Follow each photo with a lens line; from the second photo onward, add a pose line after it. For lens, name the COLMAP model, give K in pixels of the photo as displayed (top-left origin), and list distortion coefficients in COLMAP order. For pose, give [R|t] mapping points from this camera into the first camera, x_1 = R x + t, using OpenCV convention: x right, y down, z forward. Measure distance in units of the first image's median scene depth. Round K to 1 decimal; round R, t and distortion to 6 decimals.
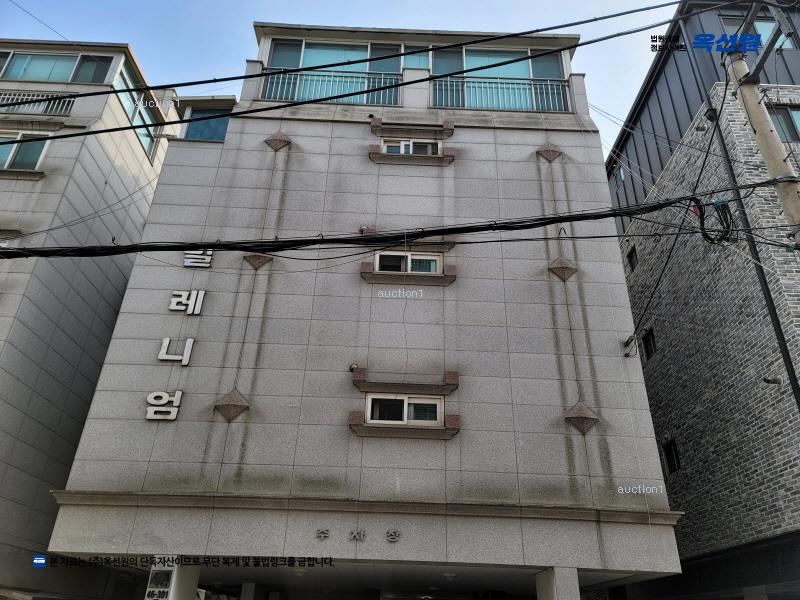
lens RADIAL K [[591.3, 0, 400.7], [0, 591.3, 306.9], [0, 0, 1]] dist [0.072384, -0.054590]
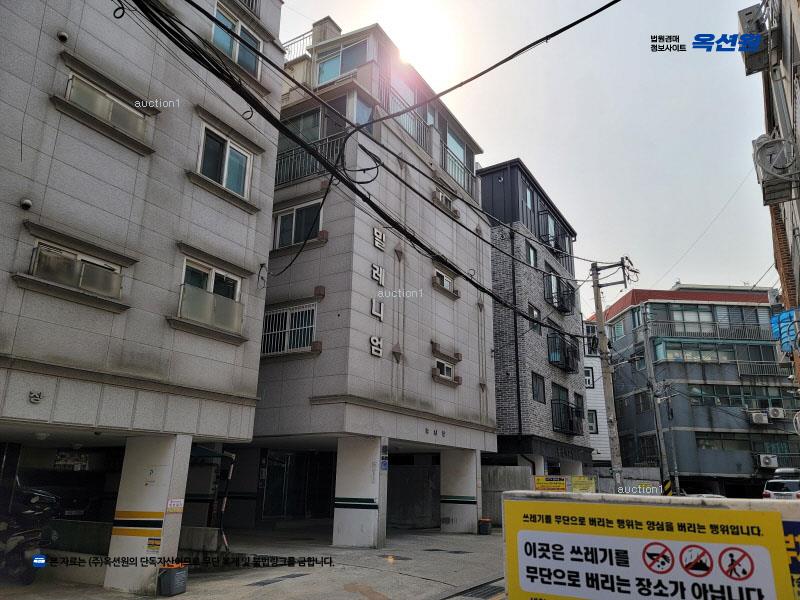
lens RADIAL K [[591.3, 0, 398.5], [0, 591.3, 308.2], [0, 0, 1]] dist [0.072384, -0.054590]
pose [[0.525411, 0.214377, 0.823399, -1.640885], [-0.384199, 0.923238, 0.004786, 0.044559], [-0.759167, -0.318864, 0.567443, 0.119693]]
